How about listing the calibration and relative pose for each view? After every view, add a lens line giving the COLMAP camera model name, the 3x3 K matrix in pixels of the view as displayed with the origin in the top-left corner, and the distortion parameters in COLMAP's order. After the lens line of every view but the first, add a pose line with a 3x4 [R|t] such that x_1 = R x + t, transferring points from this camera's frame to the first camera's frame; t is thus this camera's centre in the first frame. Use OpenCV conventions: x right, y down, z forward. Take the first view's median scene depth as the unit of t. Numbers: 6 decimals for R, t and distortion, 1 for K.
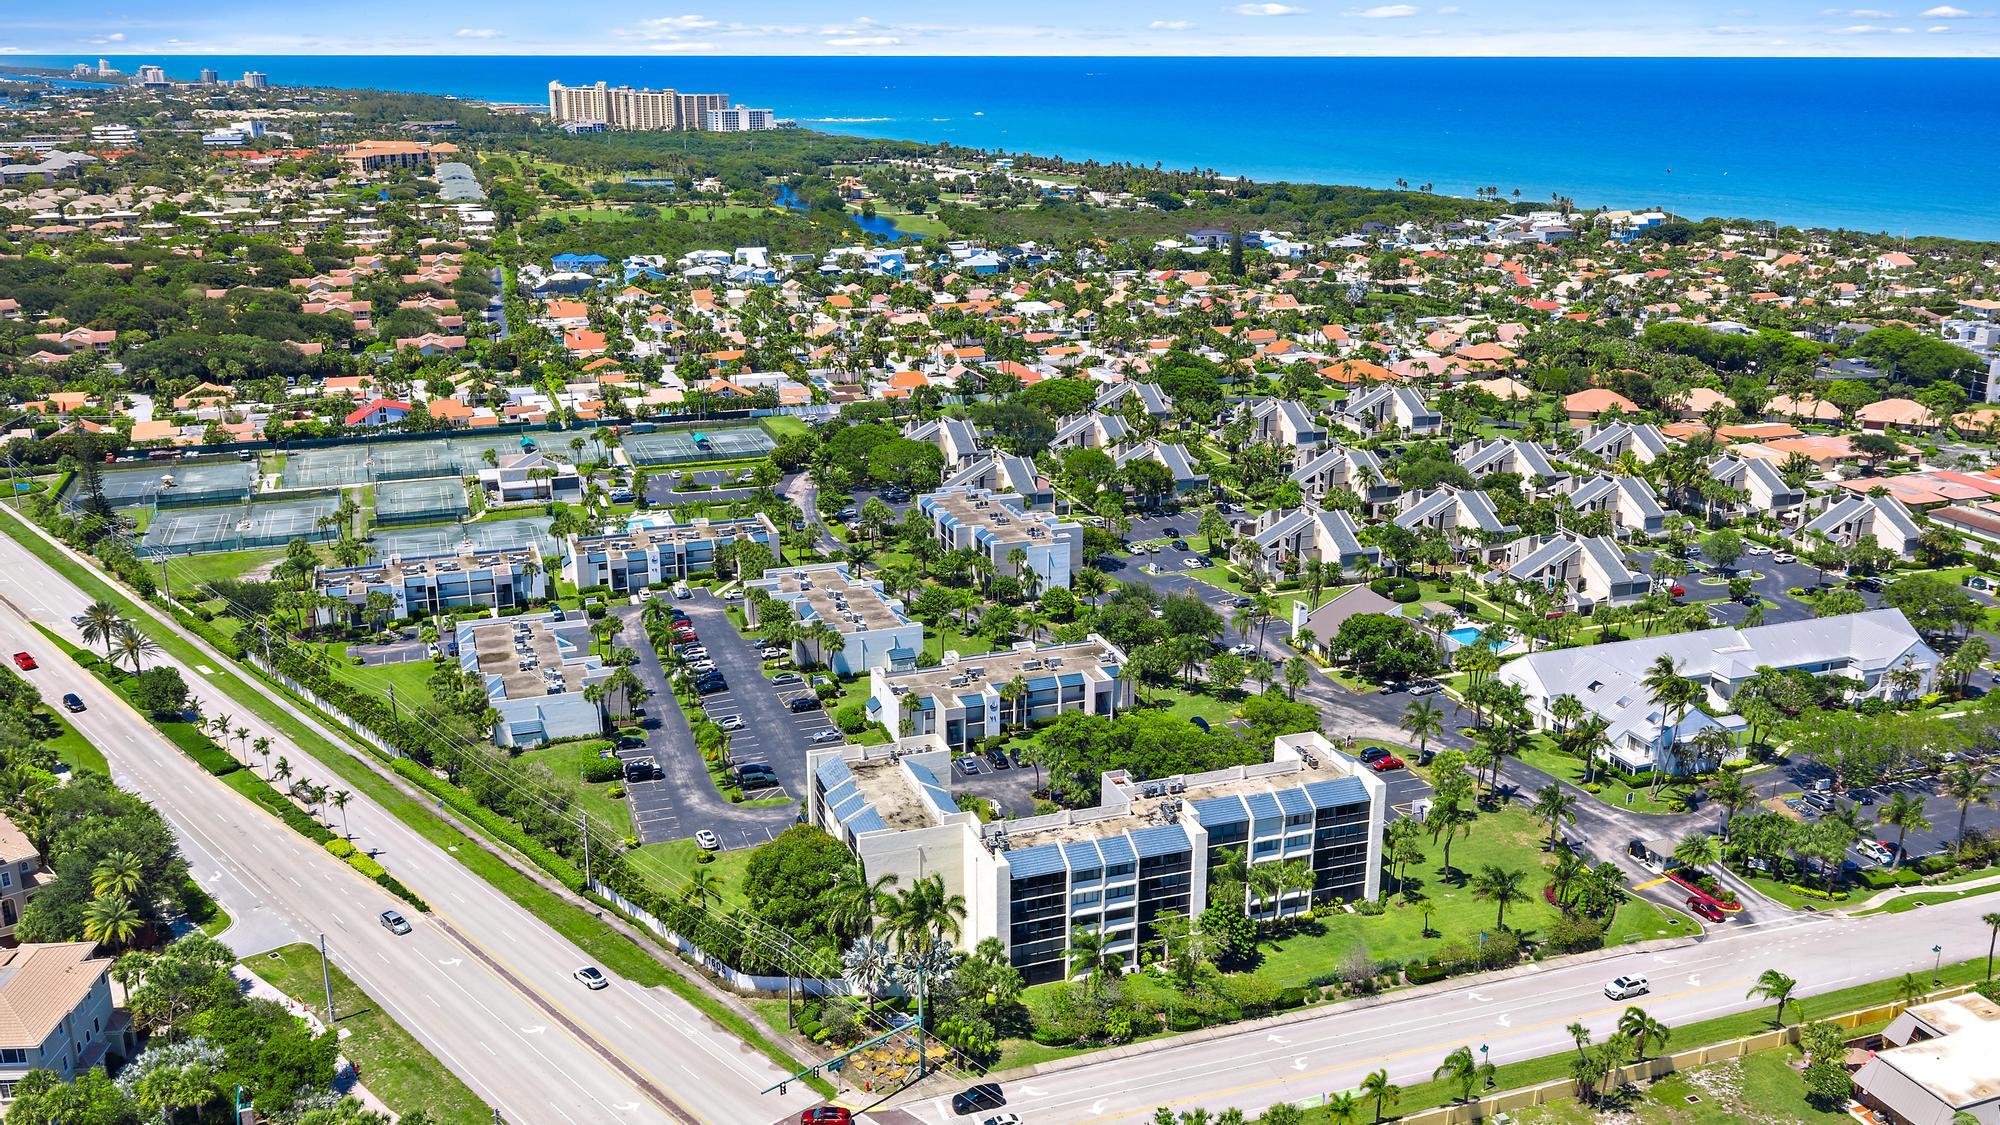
lens RADIAL K [[1638.6, 0, 999.7], [0, 1638.6, 562.7], [0, 0, 1]] dist [-0.012445, -0.002736]
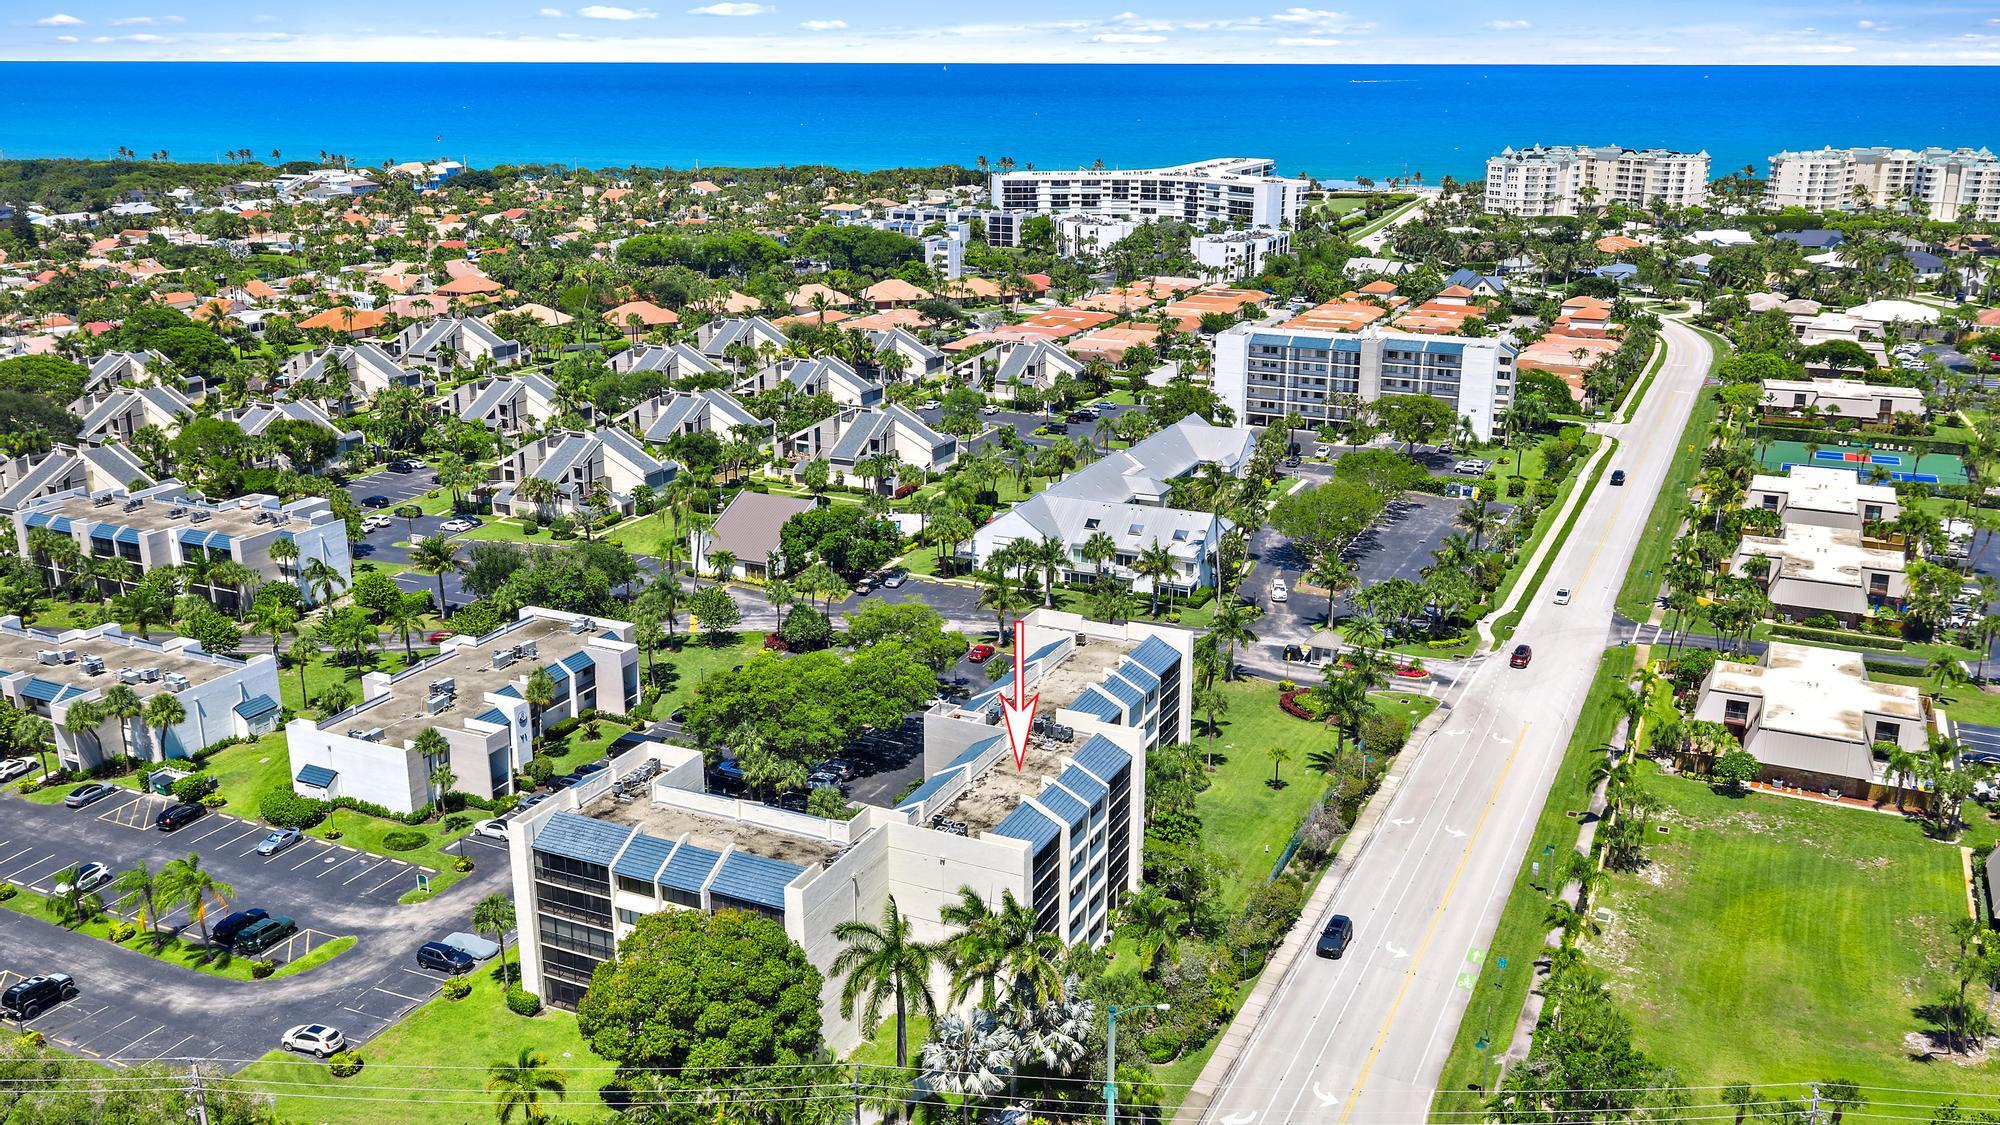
lens RADIAL K [[1638.6, 0, 1001.0], [0, 1638.6, 561.4], [0, 0, 1]] dist [-0.012445, -0.002736]
pose [[0.702964, -0.208201, 0.680070, -0.284485], [0.205295, 0.974892, 0.086253, 0.003663], [-0.680952, 0.078982, 0.728056, 0.315244]]
